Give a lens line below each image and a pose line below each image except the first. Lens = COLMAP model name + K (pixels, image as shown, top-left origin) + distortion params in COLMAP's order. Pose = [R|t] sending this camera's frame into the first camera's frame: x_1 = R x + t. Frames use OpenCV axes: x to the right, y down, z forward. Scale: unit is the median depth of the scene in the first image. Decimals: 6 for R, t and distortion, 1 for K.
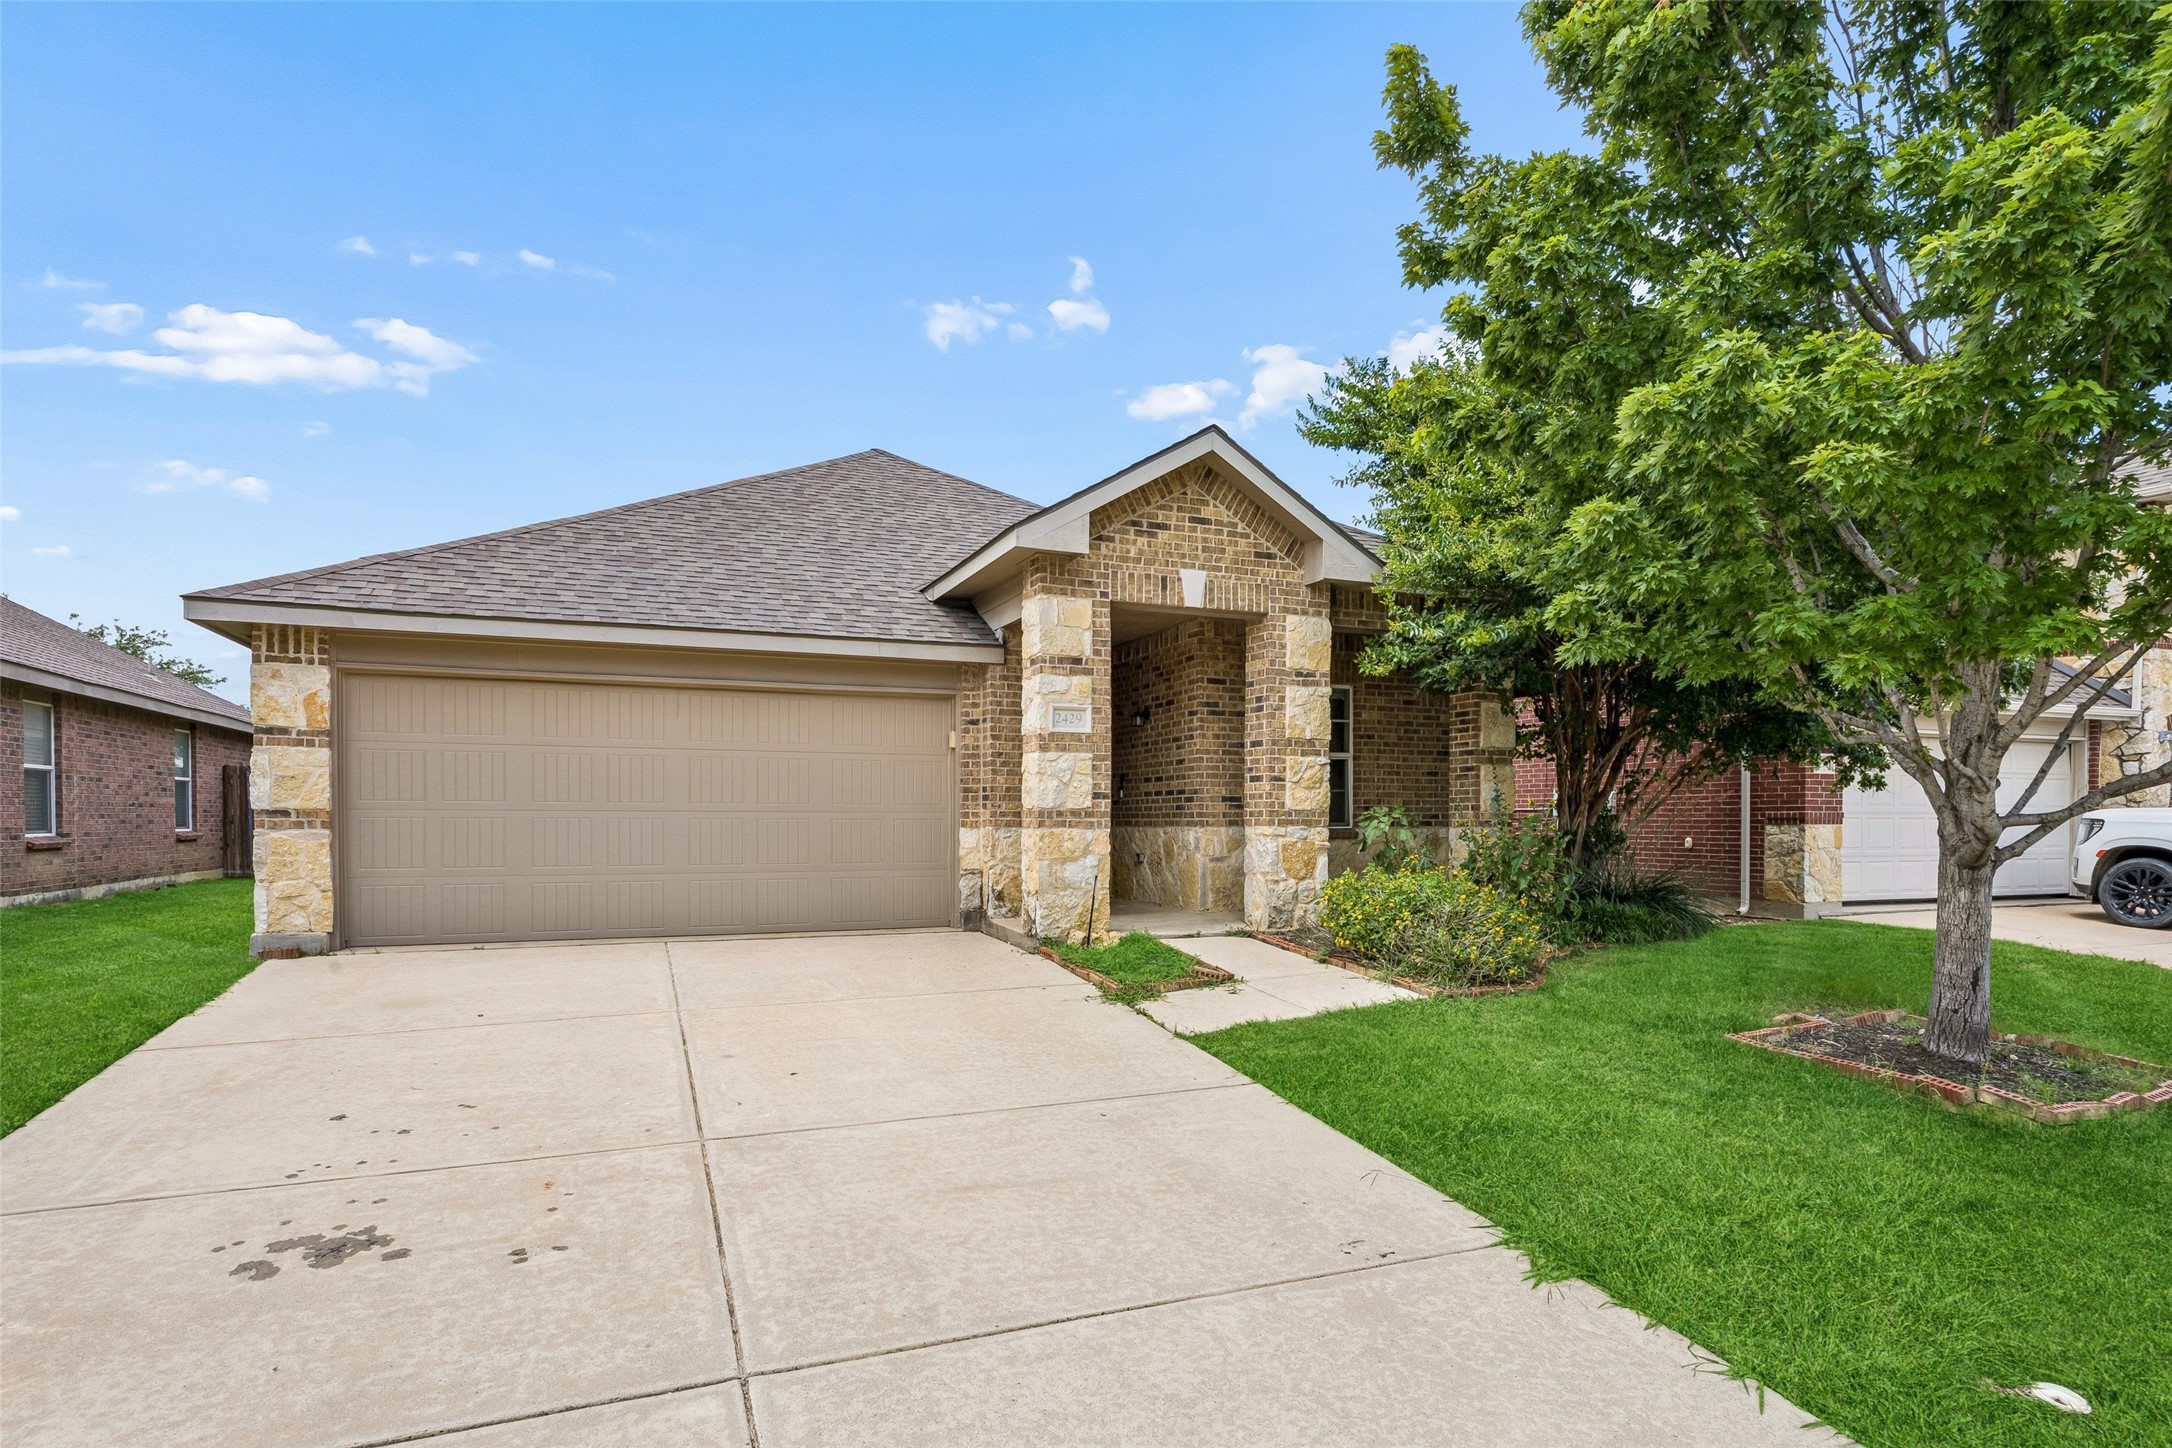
lens RADIAL K [[1075.0, 0, 1106.1], [0, 1075.0, 830.2], [0, 0, 1]] dist [0.003193, 0.000363]
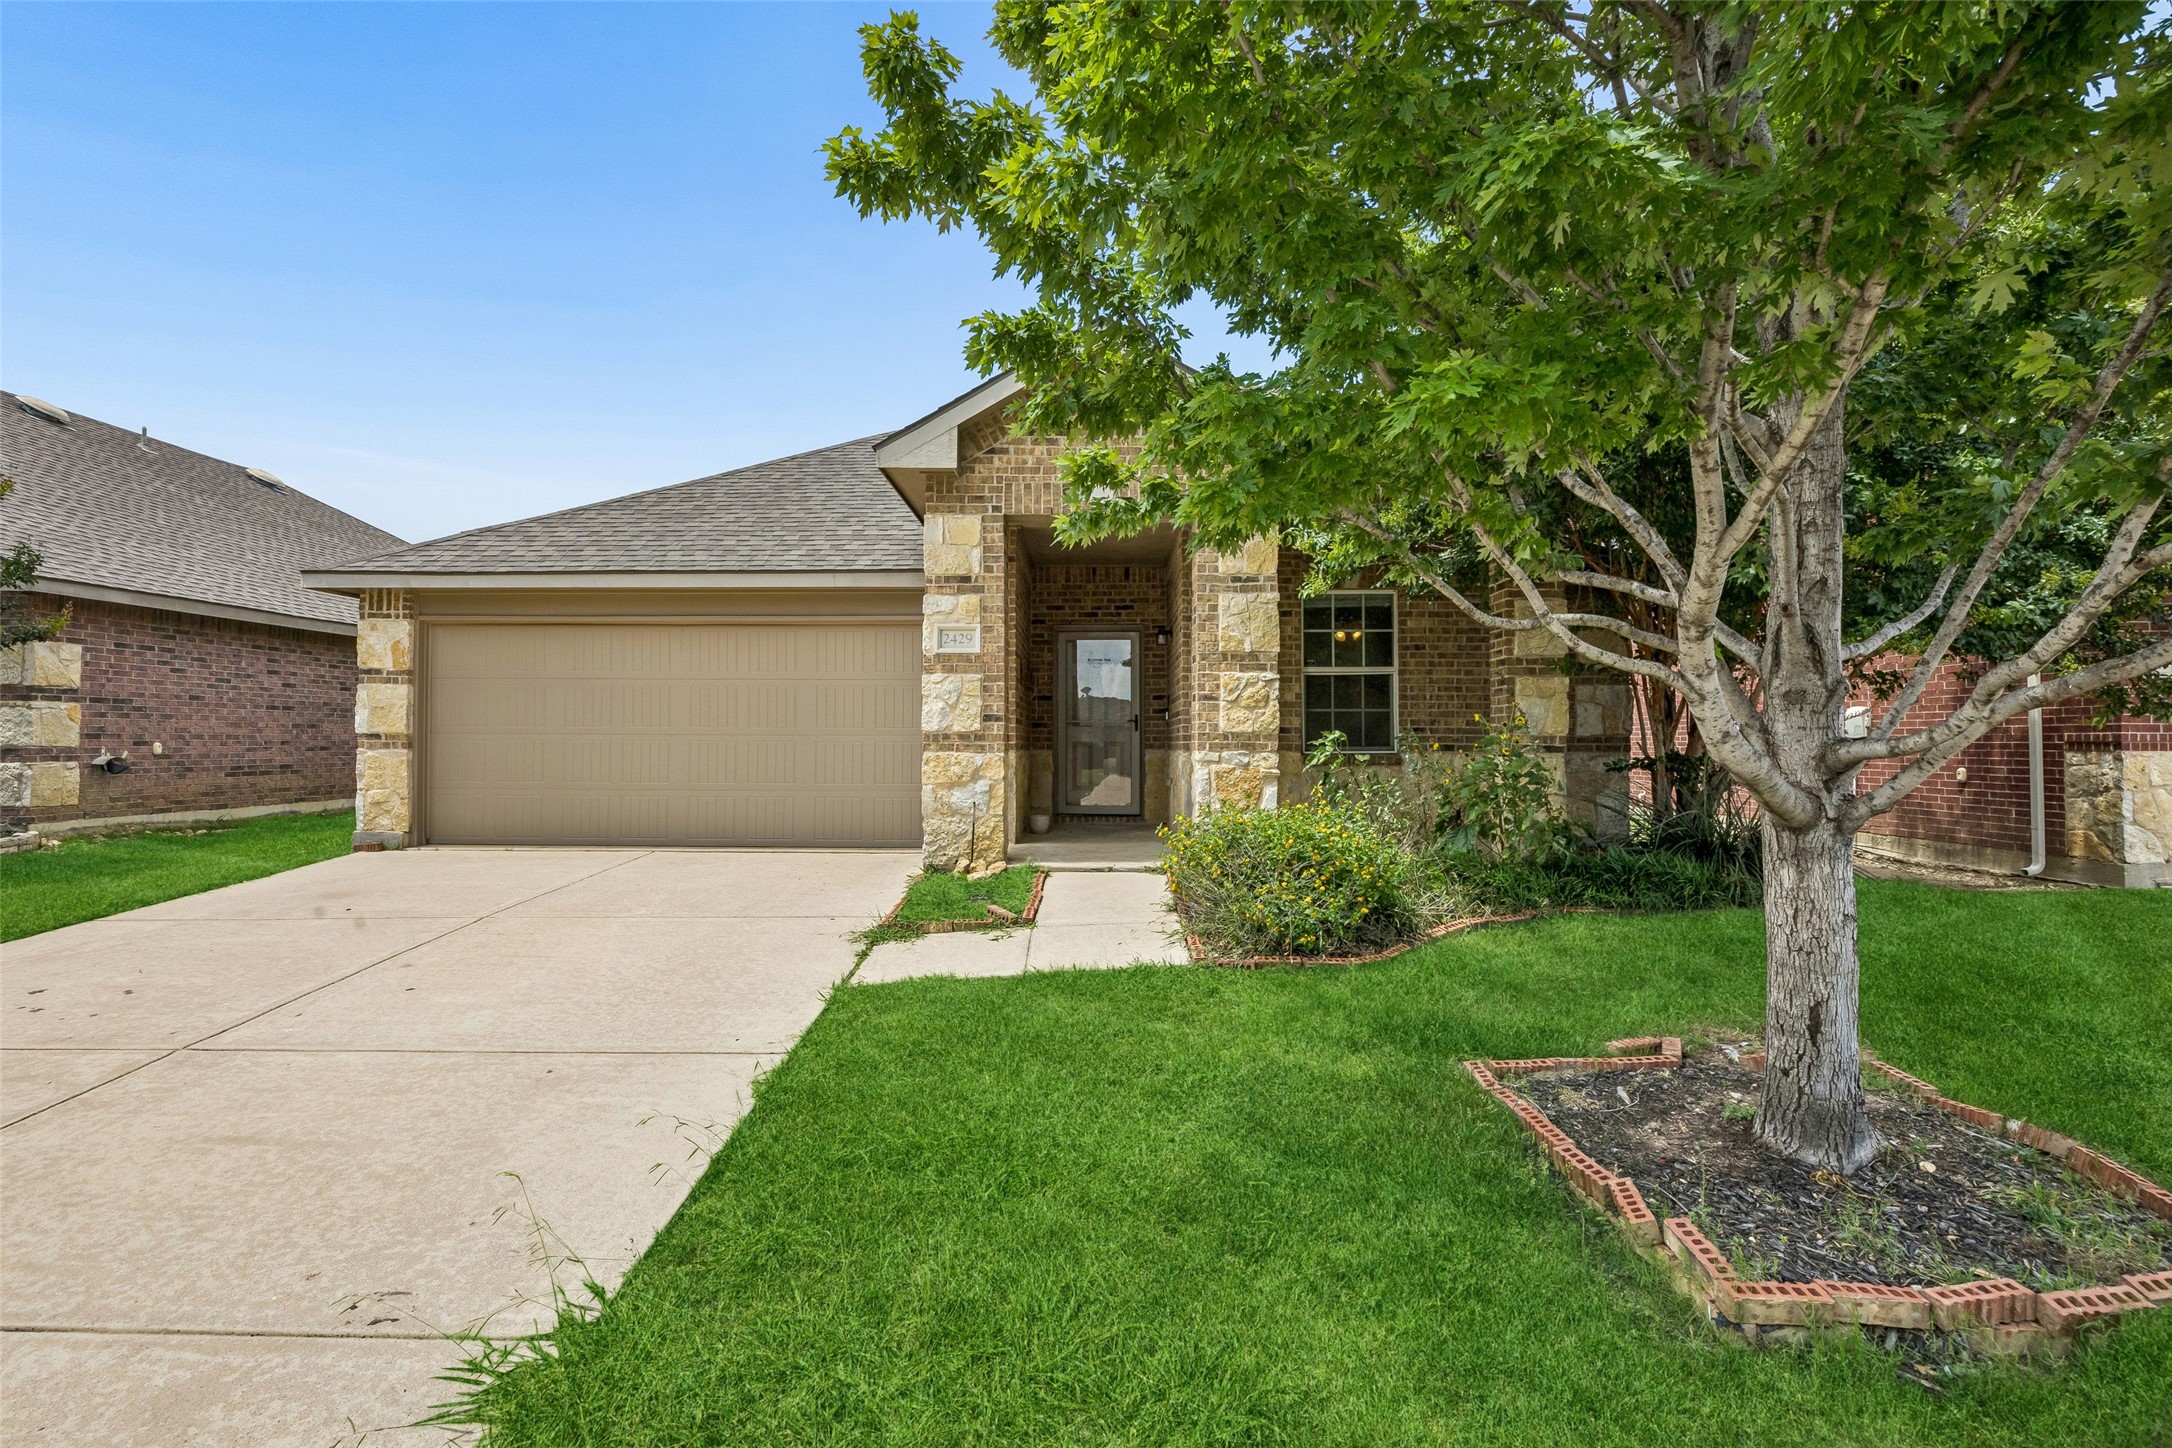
lens RADIAL K [[990.1, 0, 1086.0], [0, 990.1, 716.3], [0, 0, 1]] dist [-0.003233, 0.001370]
pose [[0.924227, -0.007527, -0.381770, 0.411918], [-0.005519, 0.999438, -0.033065, -0.004930], [0.381804, 0.032667, 0.923666, 0.220900]]
